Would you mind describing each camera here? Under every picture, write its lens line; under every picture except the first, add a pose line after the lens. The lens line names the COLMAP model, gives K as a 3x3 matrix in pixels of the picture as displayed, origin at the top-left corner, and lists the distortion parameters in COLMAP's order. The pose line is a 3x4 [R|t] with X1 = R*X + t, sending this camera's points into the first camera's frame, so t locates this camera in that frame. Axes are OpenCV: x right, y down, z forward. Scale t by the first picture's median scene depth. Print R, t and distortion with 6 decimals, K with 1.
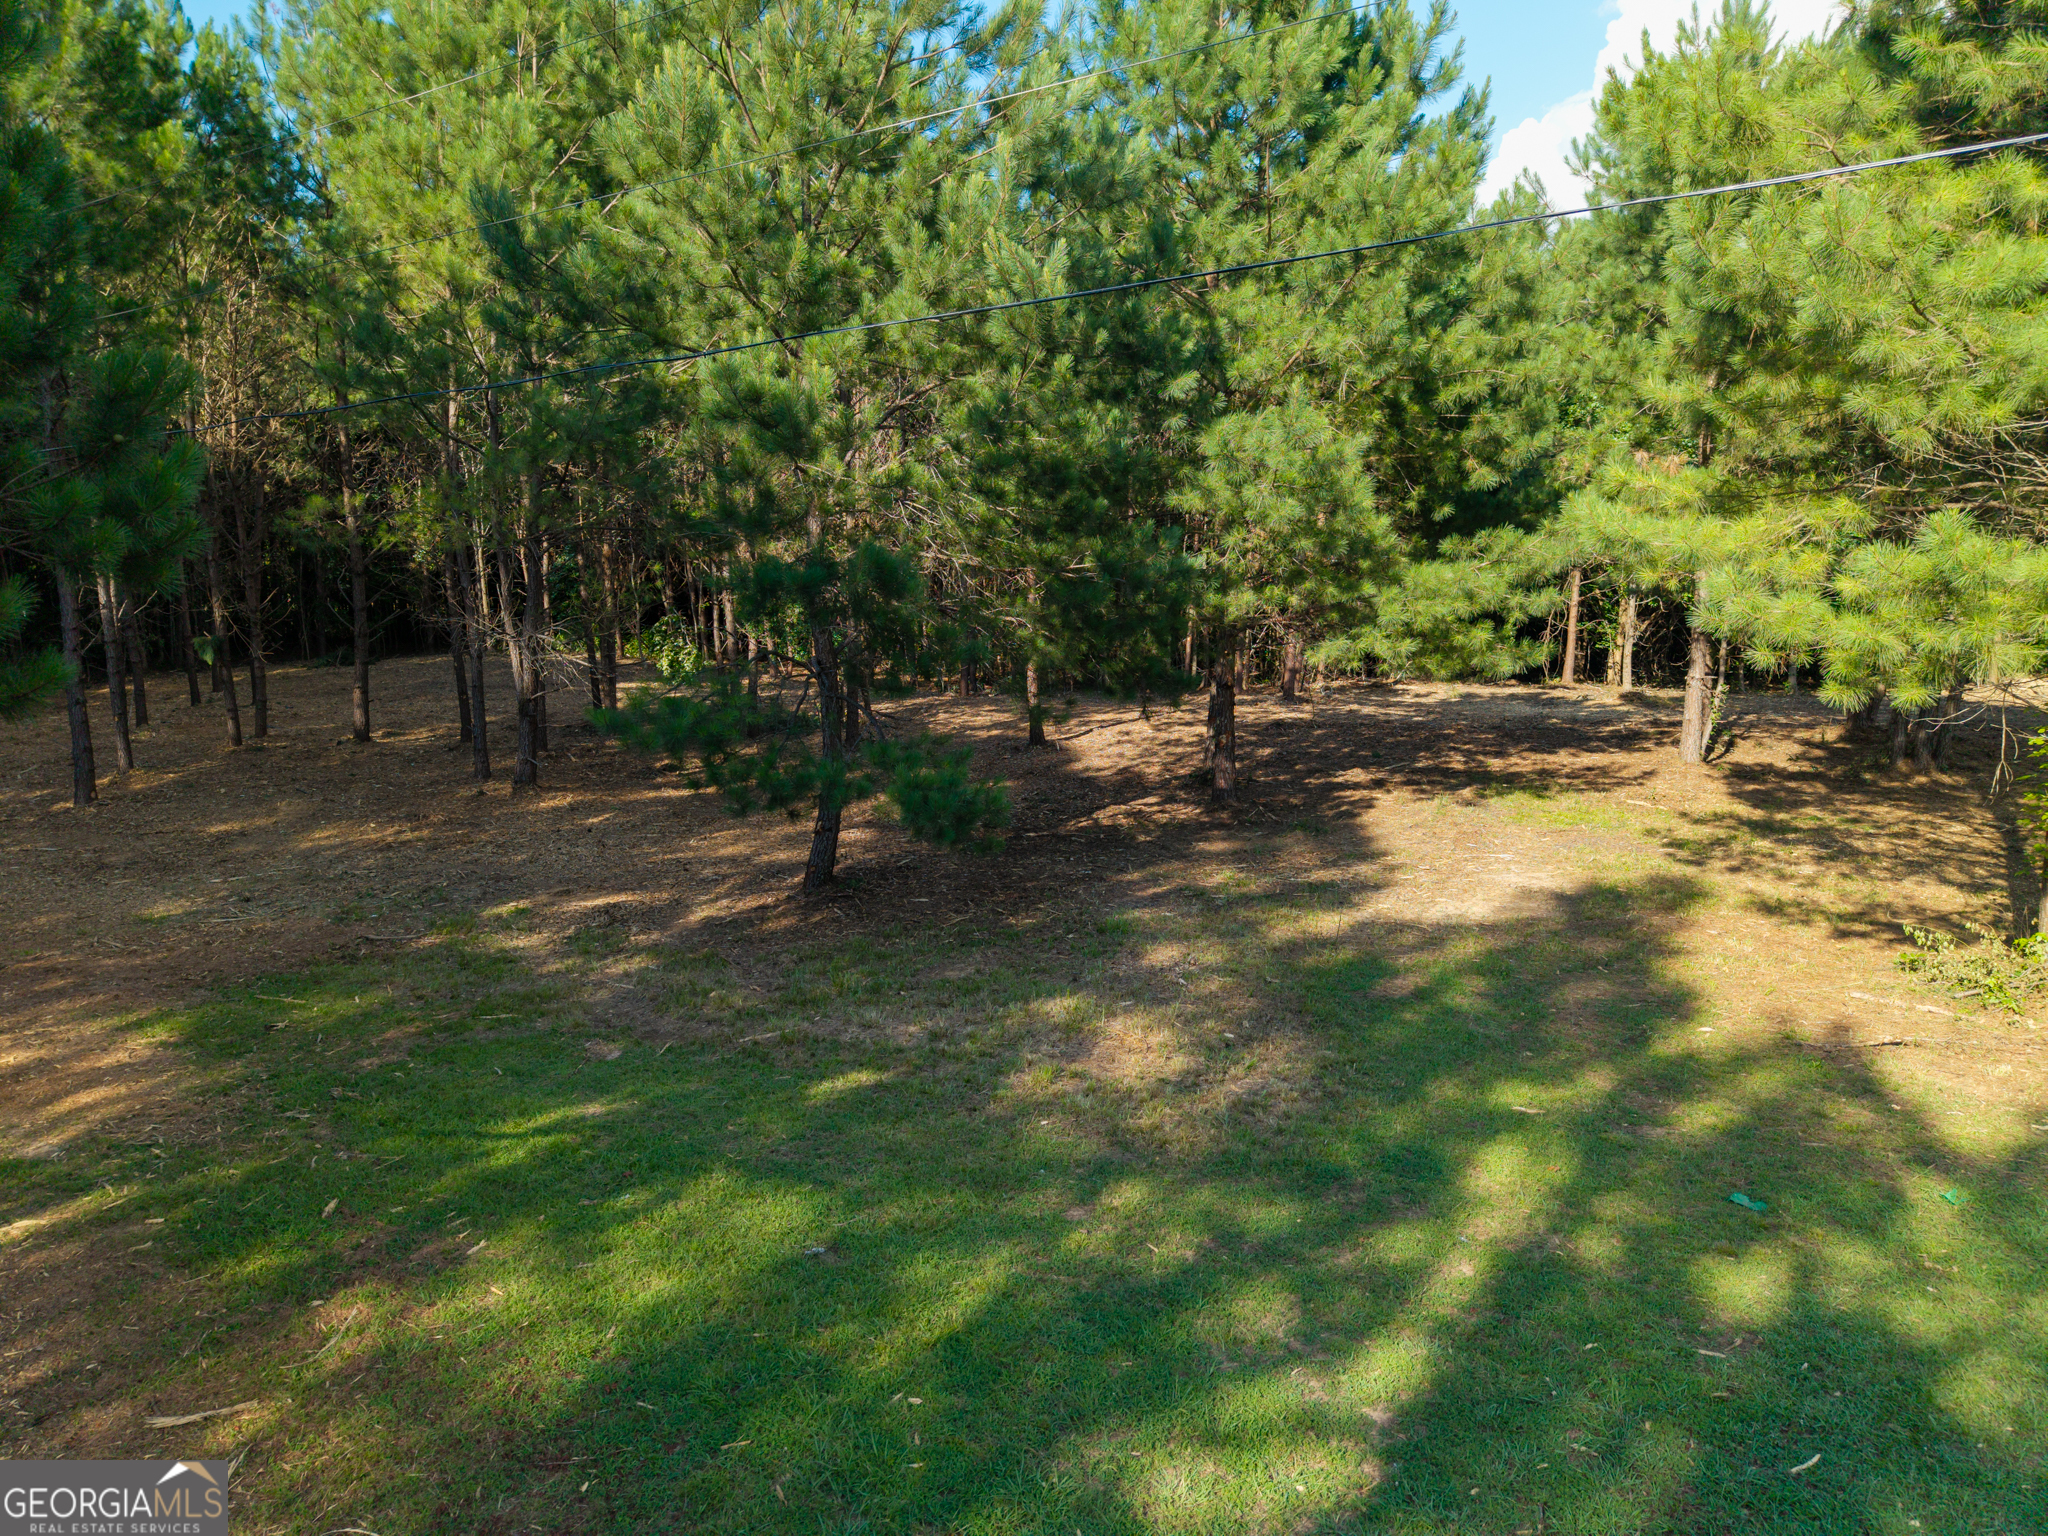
lens RADIAL K [[1372.4, 0, 1025.1], [0, 1372.4, 763.1], [0, 0, 1]] dist [0.015851, -0.013980]
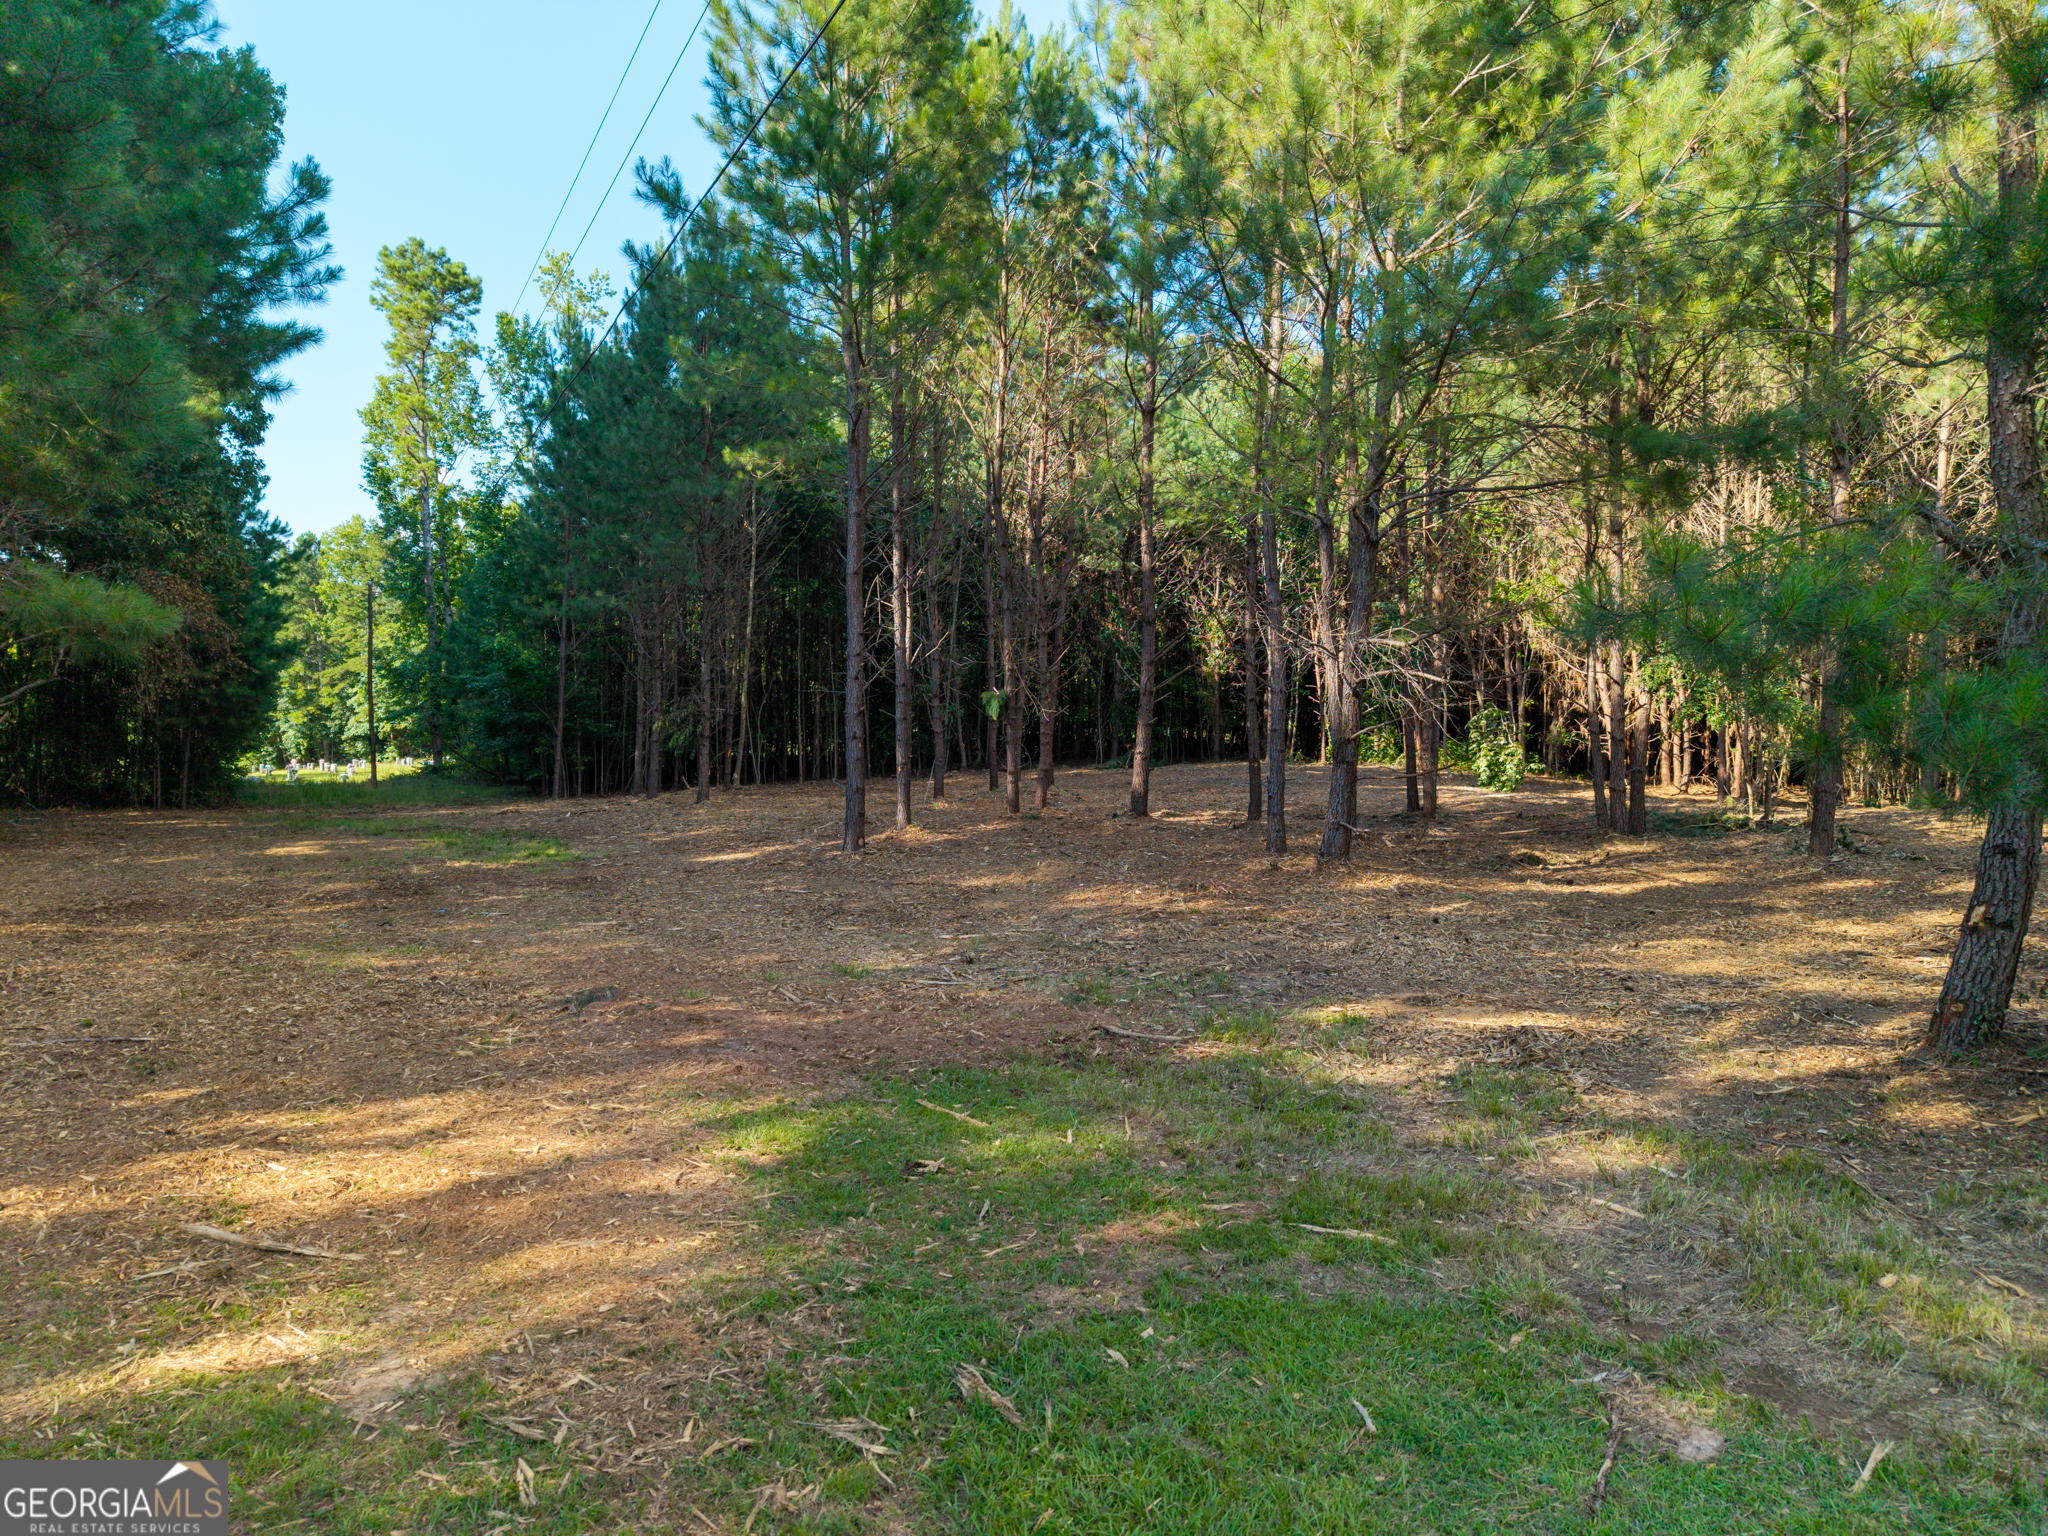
lens RADIAL K [[1372.4, 0, 1017.6], [0, 1372.4, 758.2], [0, 0, 1]] dist [0.015851, -0.013980]
pose [[0.853276, 0.021270, -0.521025, -0.156904], [-0.082228, 0.992155, -0.094161, 0.053566], [0.514935, 0.123188, 0.848332, 0.355711]]
